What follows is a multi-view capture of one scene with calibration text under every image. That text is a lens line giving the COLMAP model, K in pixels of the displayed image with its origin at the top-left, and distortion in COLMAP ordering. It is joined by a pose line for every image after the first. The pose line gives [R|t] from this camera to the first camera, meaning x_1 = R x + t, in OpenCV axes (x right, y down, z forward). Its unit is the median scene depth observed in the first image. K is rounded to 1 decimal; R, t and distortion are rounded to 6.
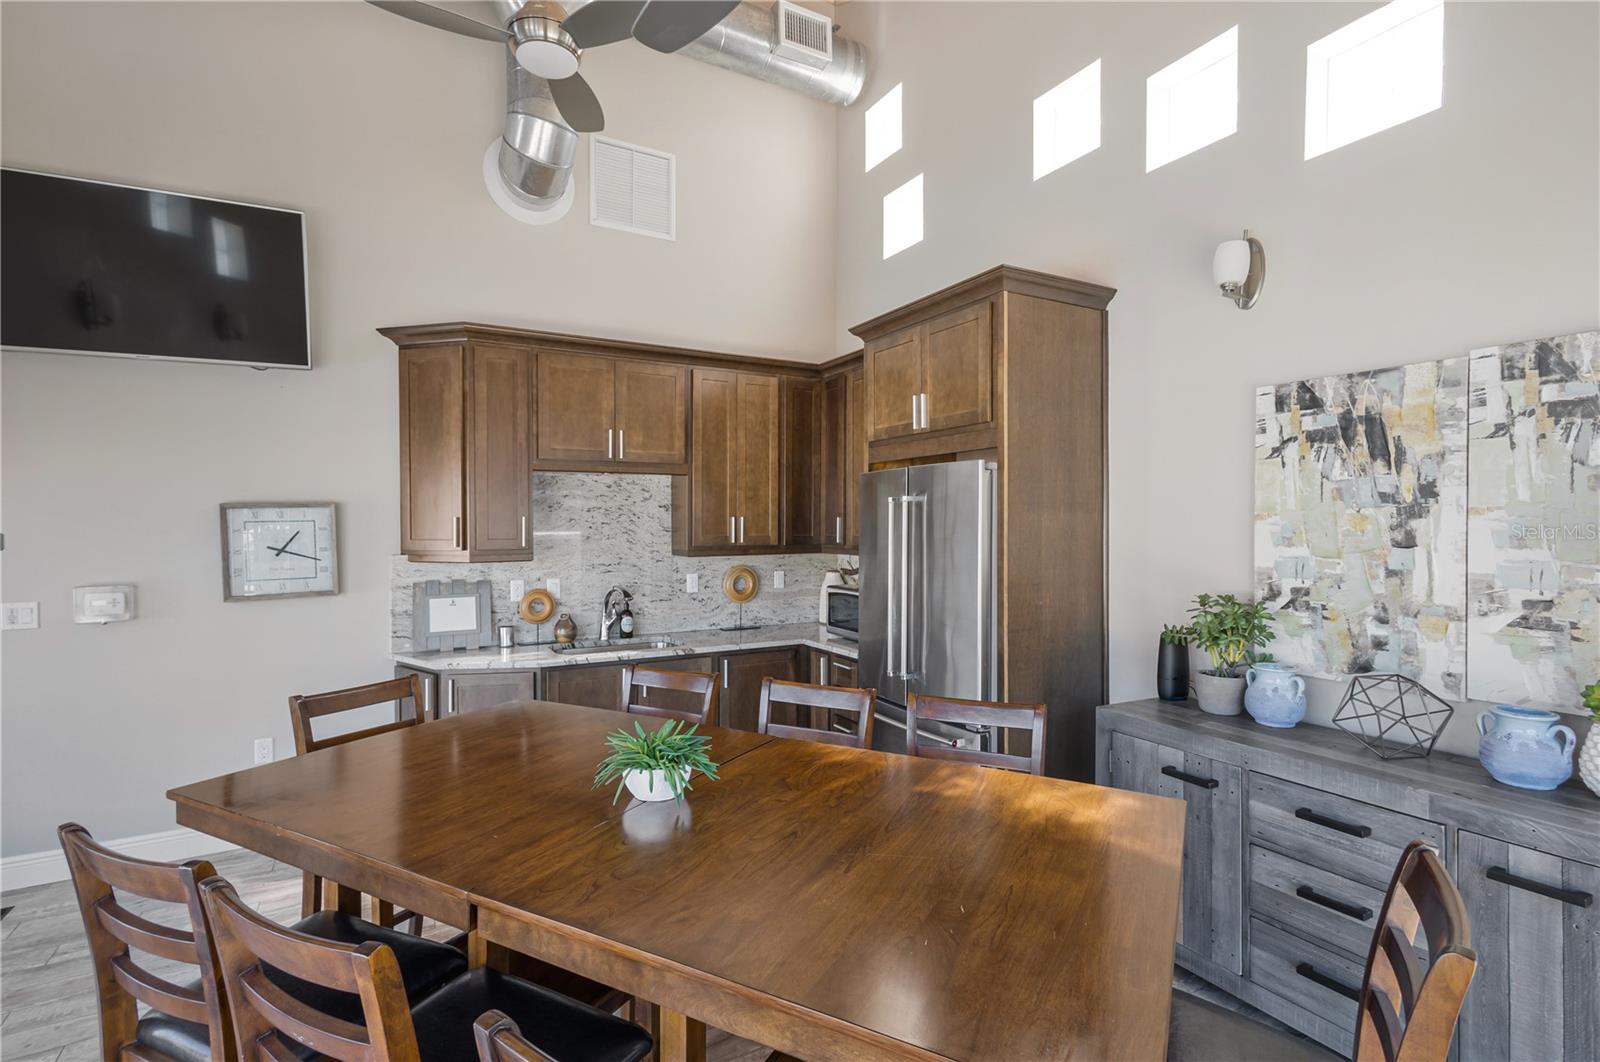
lens RADIAL K [[753.1, 0, 800.1], [0, 753.1, 533.0], [0, 0, 1]] dist [-0.007999, 0.001140]
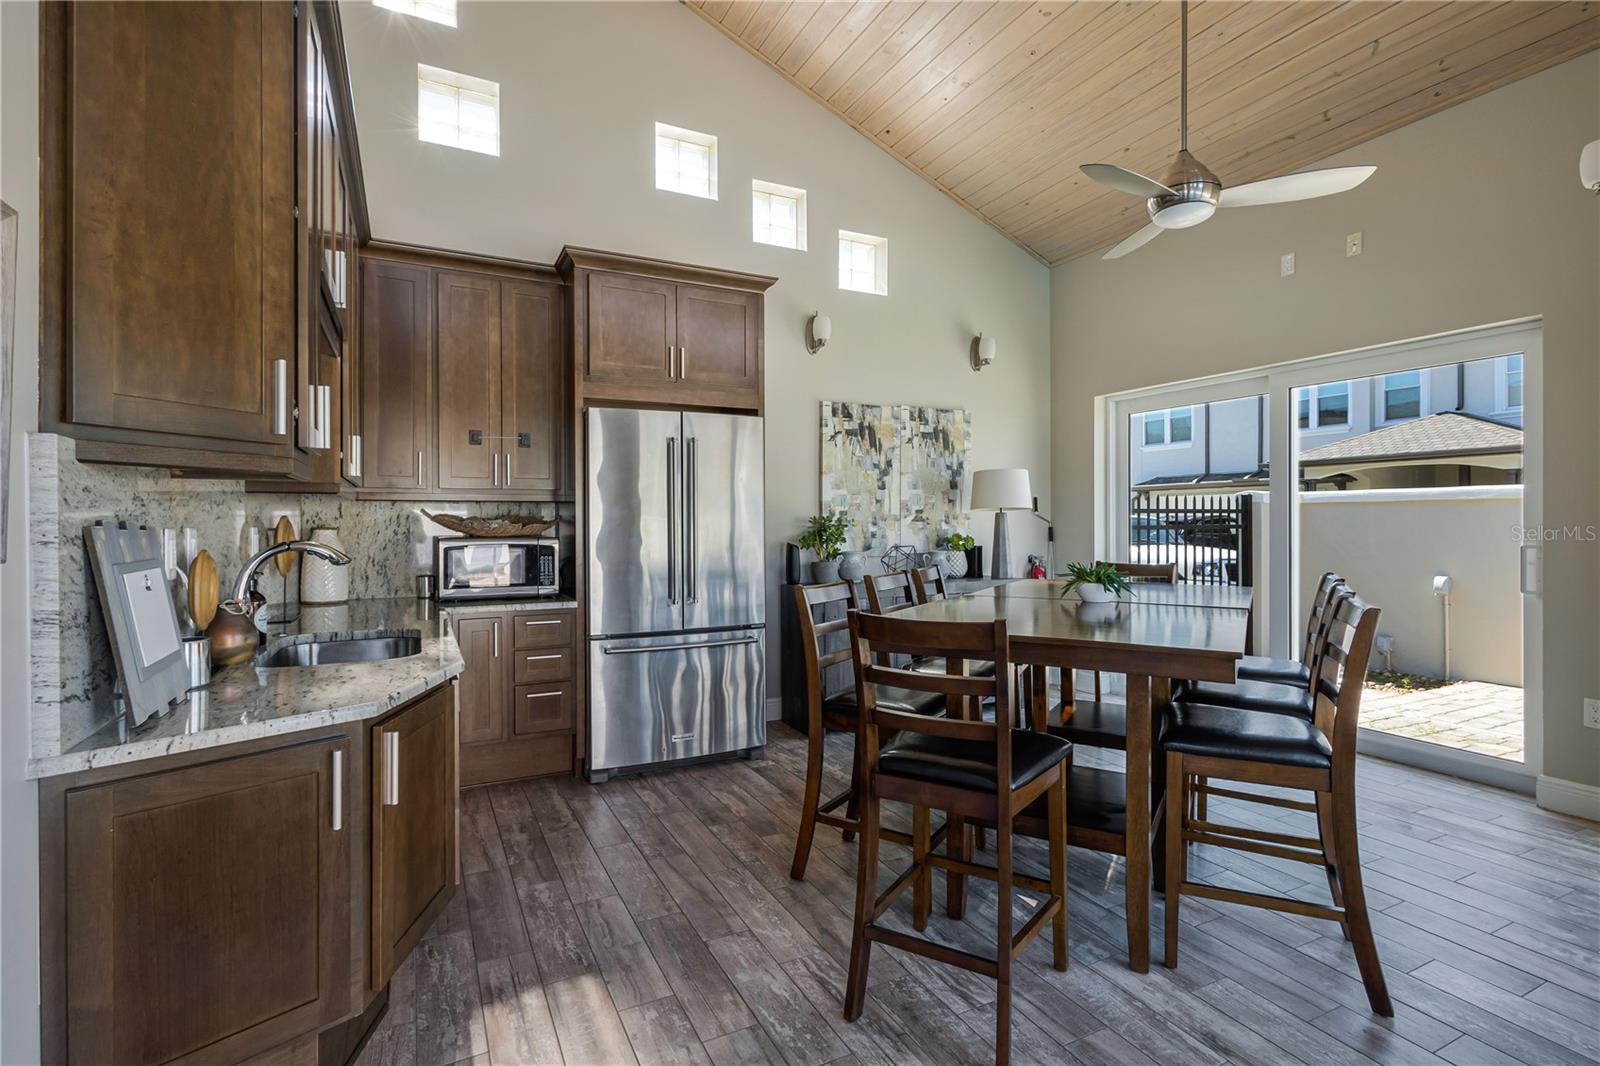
lens RADIAL K [[753.1, 0, 800.6], [0, 753.1, 529.7], [0, 0, 1]] dist [-0.007999, 0.001140]
pose [[0.045618, 0.000586, 0.998959, -1.355553], [0.019350, 0.999812, -0.001471, 0.132234], [-0.998772, 0.019397, 0.045598, 1.109346]]
